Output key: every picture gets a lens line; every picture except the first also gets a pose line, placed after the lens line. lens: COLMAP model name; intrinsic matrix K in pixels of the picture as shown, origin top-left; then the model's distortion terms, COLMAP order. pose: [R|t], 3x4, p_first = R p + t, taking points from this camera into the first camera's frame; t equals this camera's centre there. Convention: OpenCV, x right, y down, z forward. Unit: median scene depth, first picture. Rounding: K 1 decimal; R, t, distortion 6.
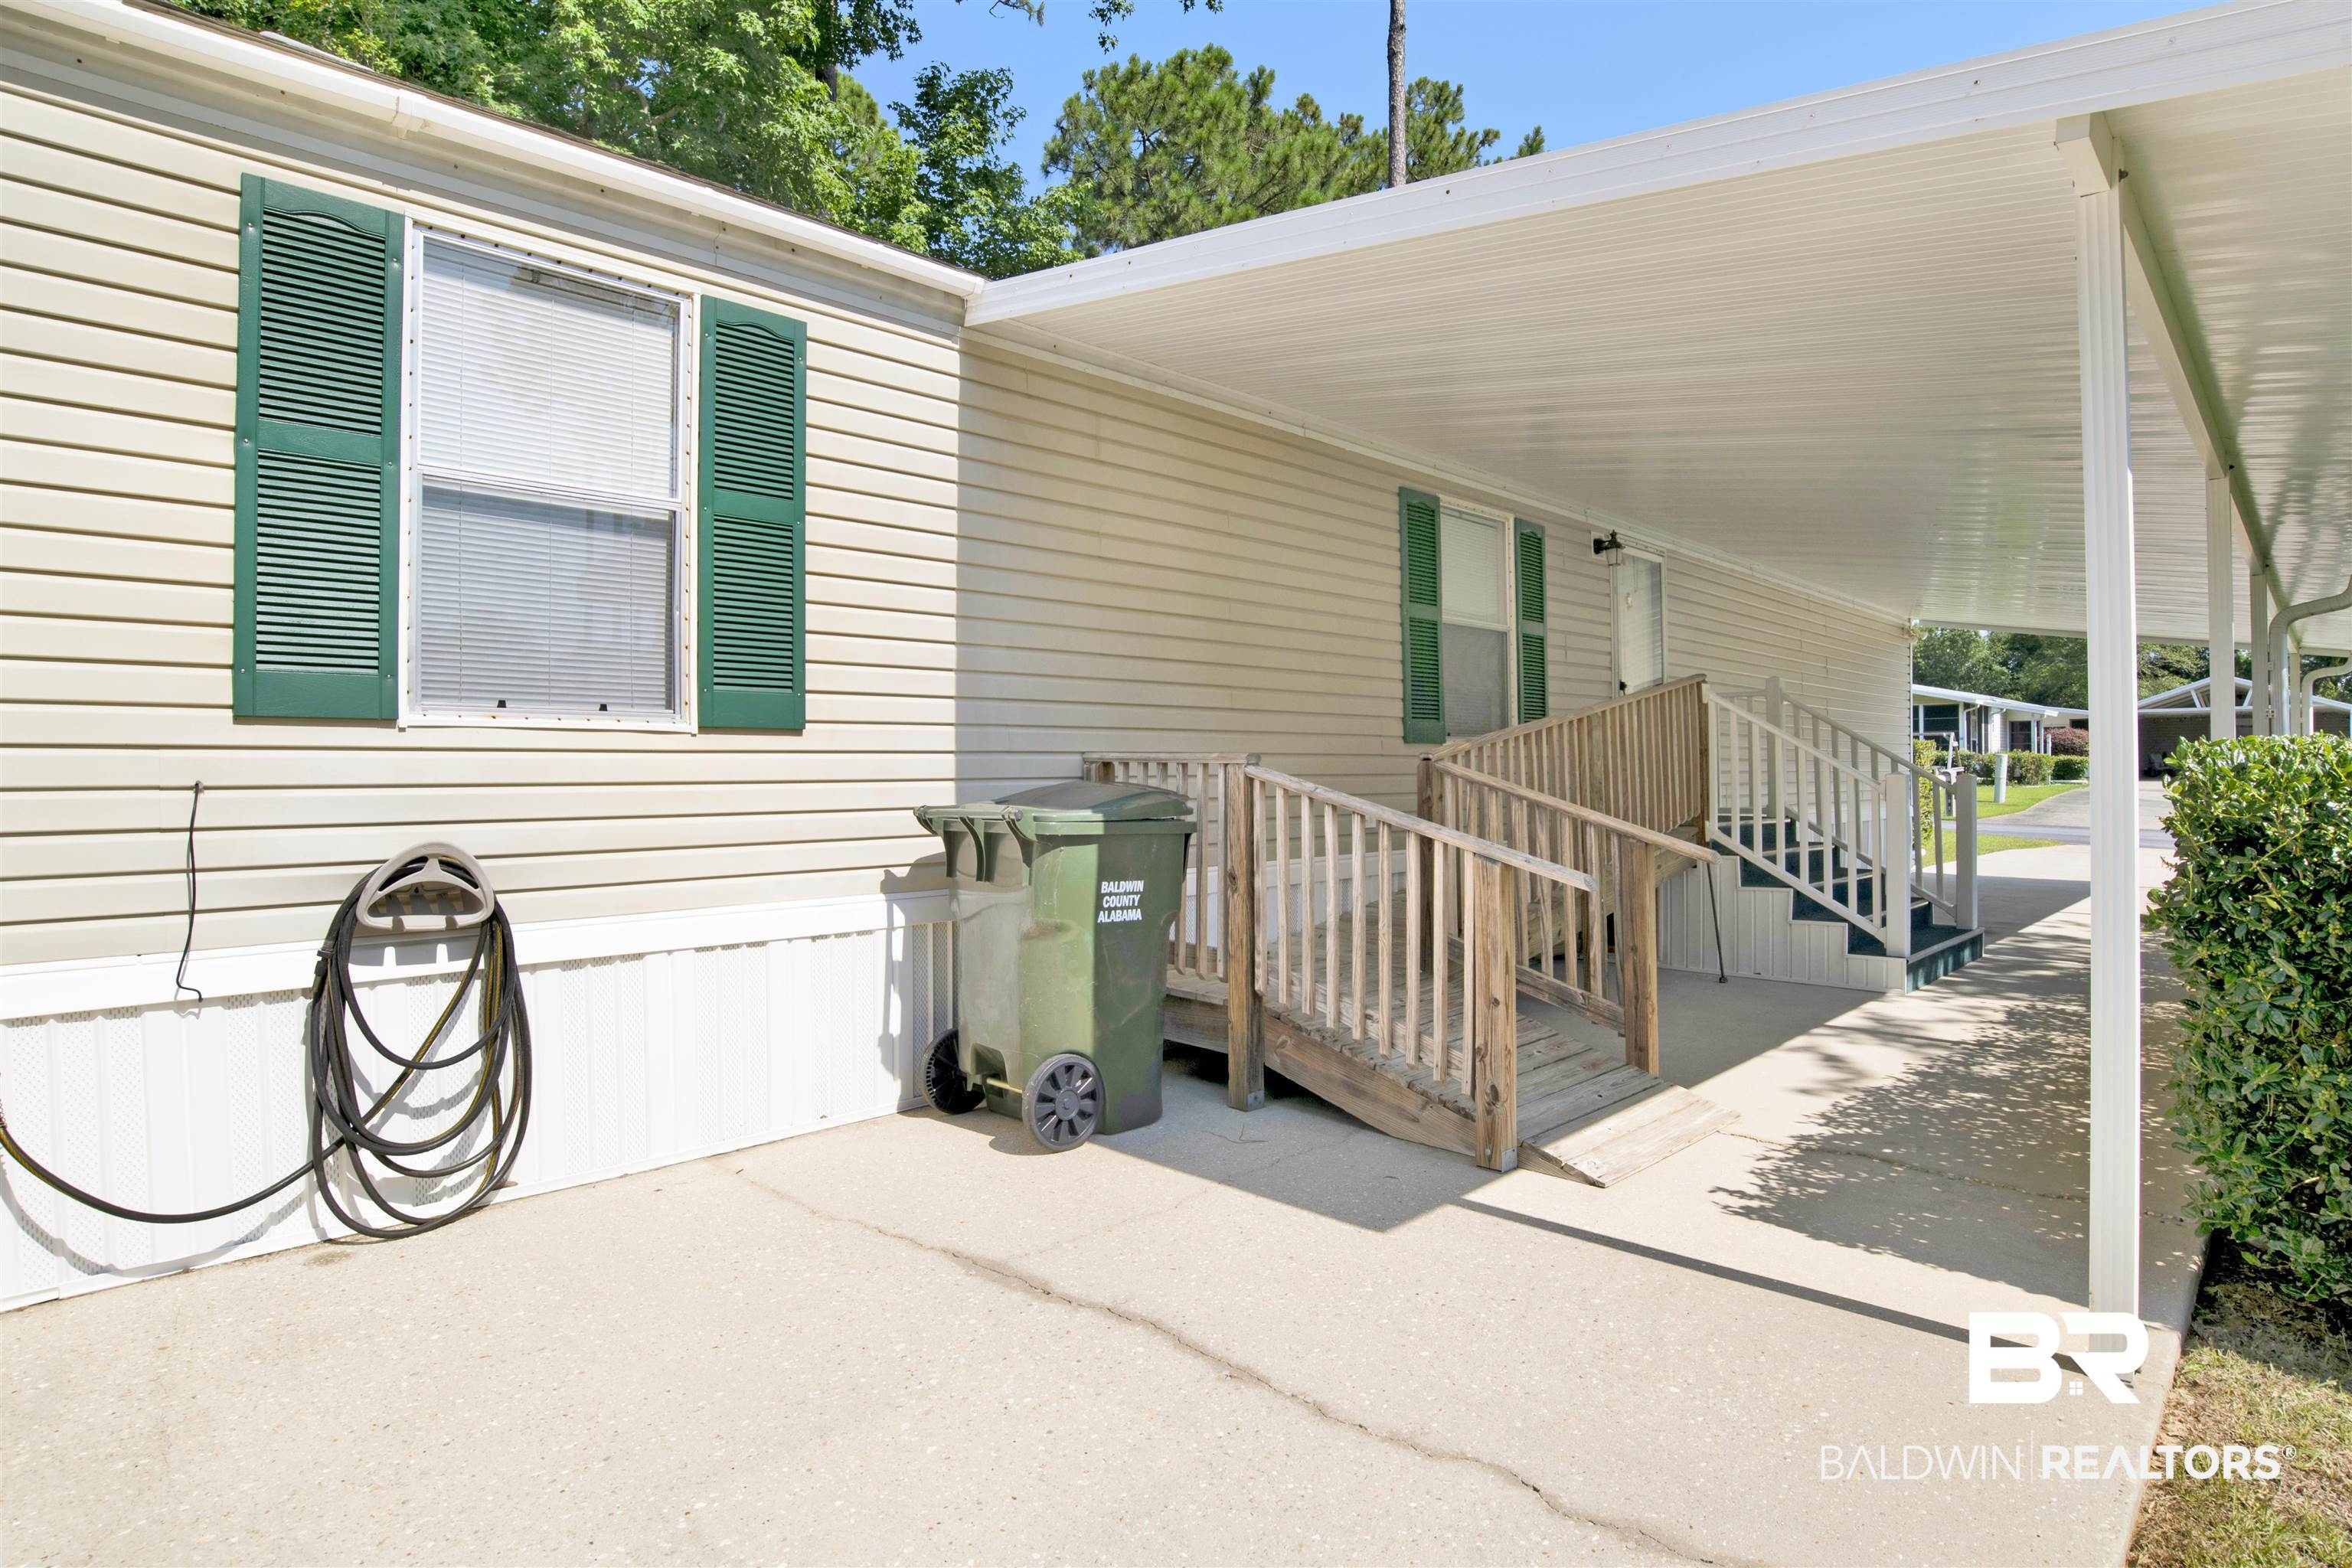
lens RADIAL K [[1235.0, 0, 1187.3], [0, 1235.0, 782.6], [0, 0, 1]] dist [-0.073203, 0.022419]
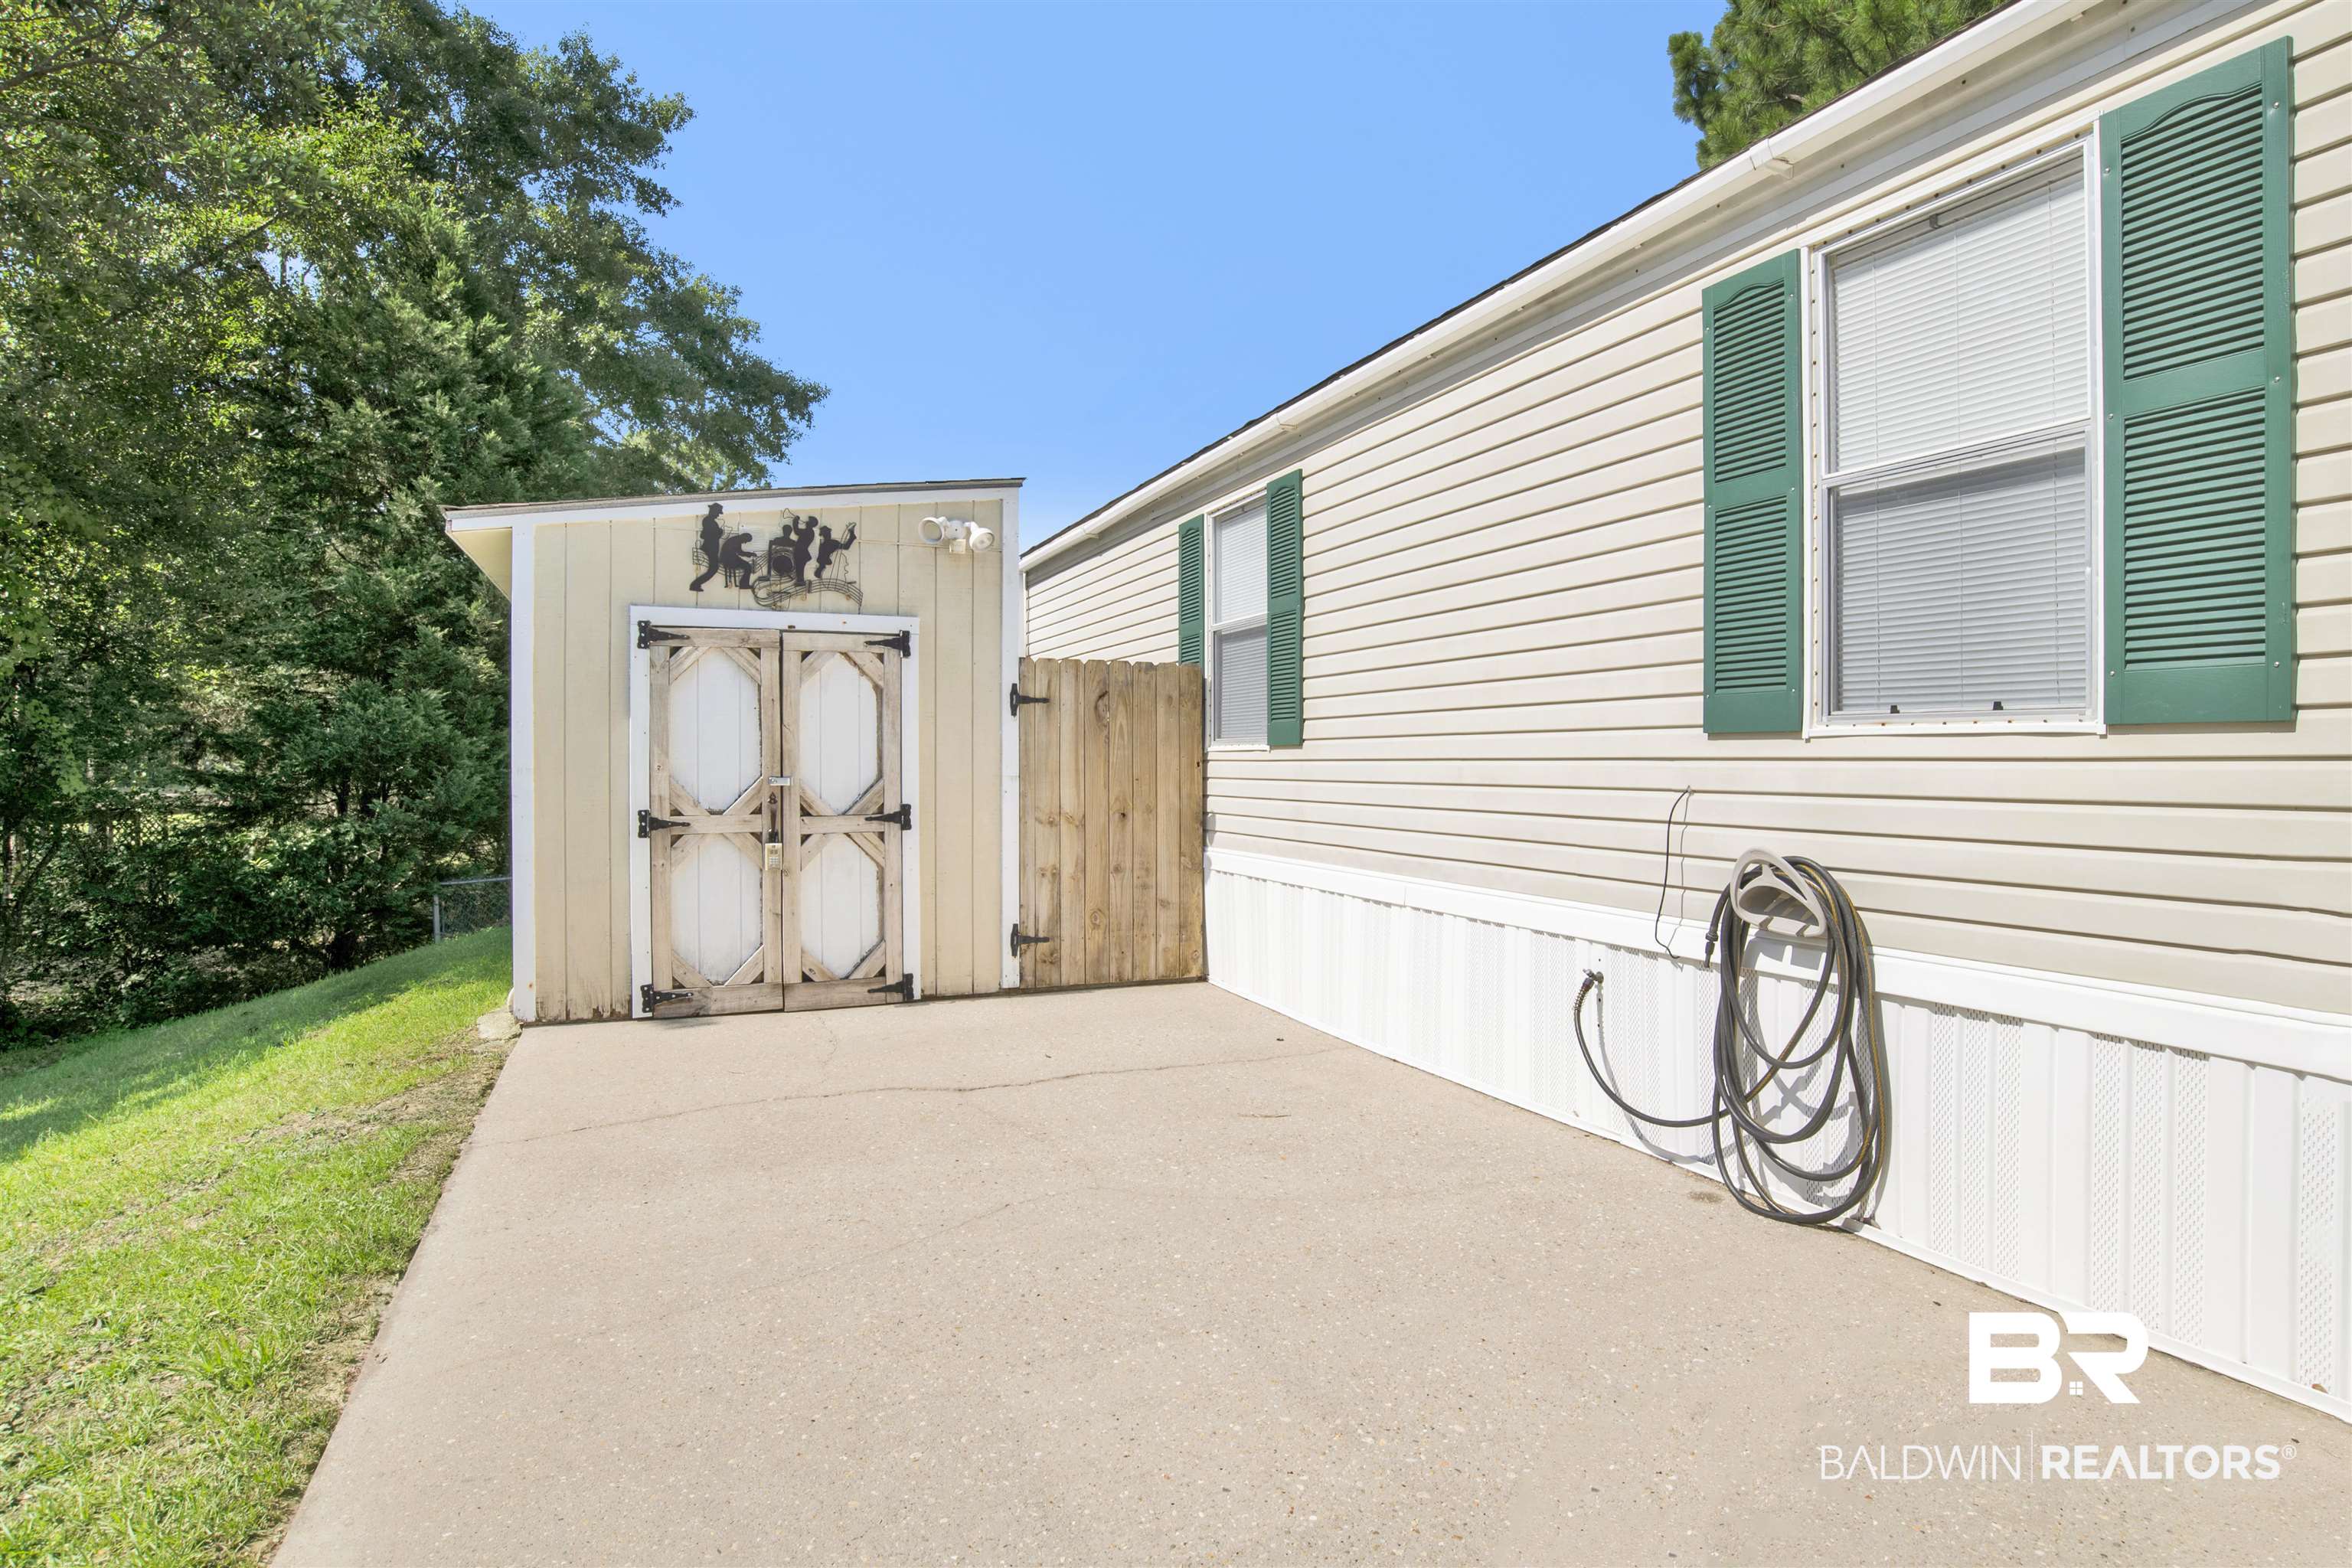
lens RADIAL K [[1235.0, 0, 1187.3], [0, 1235.0, 782.6], [0, 0, 1]] dist [-0.073203, 0.022419]
pose [[-0.374557, 0.017461, -0.927039, 0.524305], [-0.009814, 0.999692, 0.022795, -0.026507], [0.927152, 0.017636, -0.374270, 0.897186]]
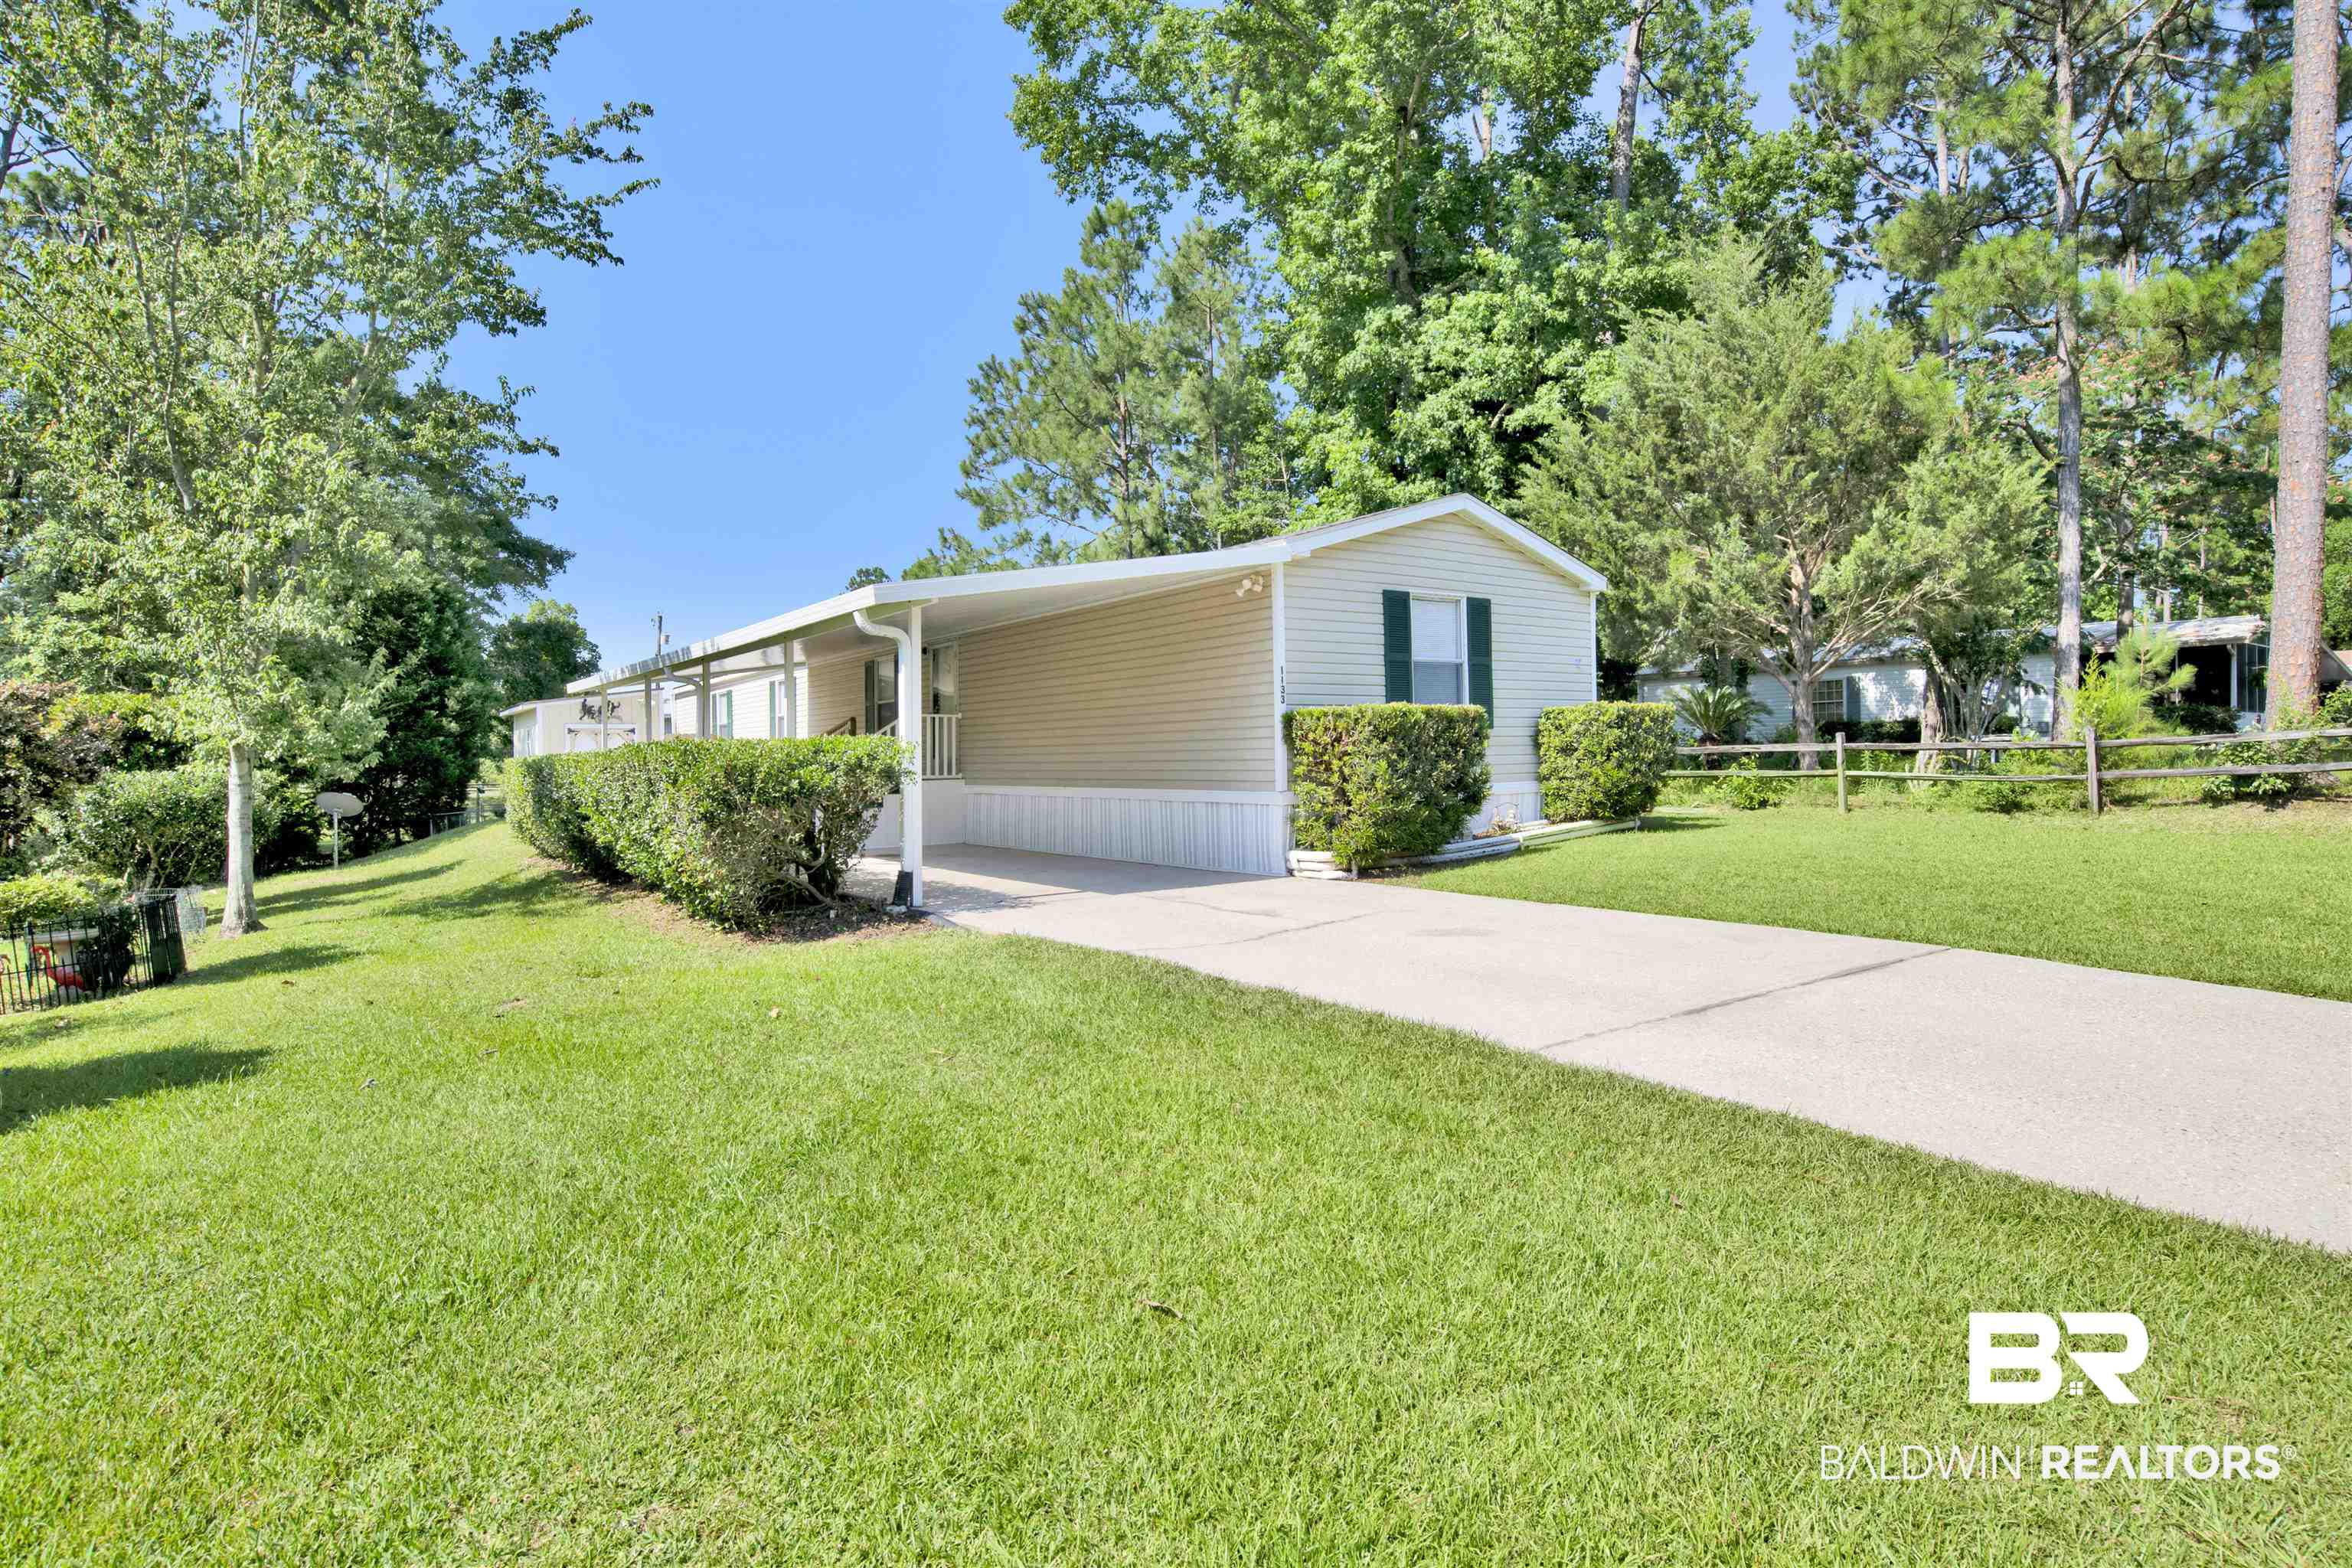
lens RADIAL K [[1235.0, 0, 1187.3], [0, 1235.0, 782.6], [0, 0, 1]] dist [-0.073203, 0.022419]
pose [[-0.162097, 0.008716, -0.986736, 1.437996], [-0.005331, 0.999939, 0.009708, -0.016654], [0.986760, 0.006834, -0.162041, 1.499734]]
